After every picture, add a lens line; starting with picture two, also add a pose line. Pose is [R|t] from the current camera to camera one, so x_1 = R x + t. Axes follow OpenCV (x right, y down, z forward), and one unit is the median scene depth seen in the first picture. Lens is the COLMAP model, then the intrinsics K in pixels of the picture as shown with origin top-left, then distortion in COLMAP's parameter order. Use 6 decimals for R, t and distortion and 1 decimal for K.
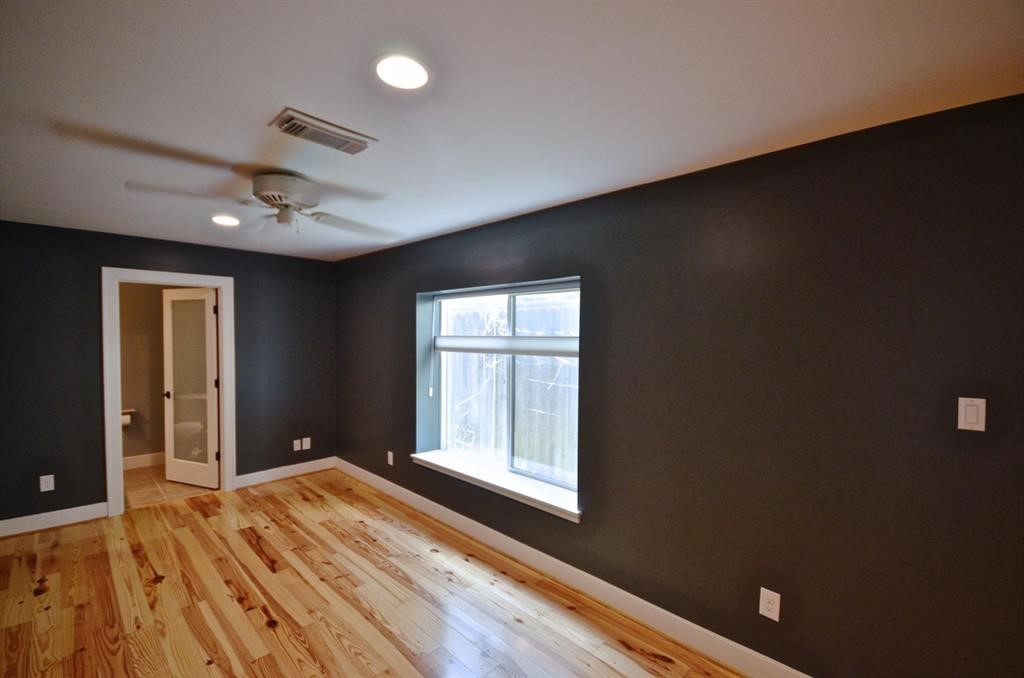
lens RADIAL K [[443.4, 0, 512.1], [0, 443.4, 347.4], [0, 0, 1]] dist [0.012547, -0.014018]
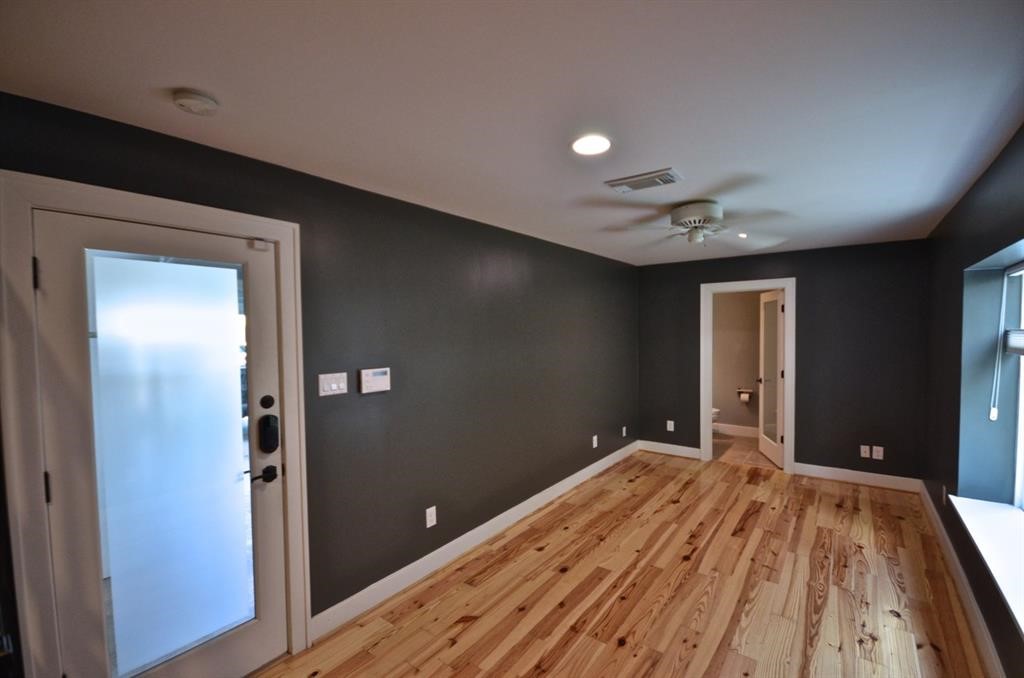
lens RADIAL K [[443.4, 0, 512.1], [0, 443.4, 347.4], [0, 0, 1]] dist [0.012547, -0.014018]
pose [[0.128027, 0.029109, -0.991343, 0.454406], [-0.019353, 0.999452, 0.026848, -0.004286], [0.991582, 0.015748, 0.128521, 0.235208]]
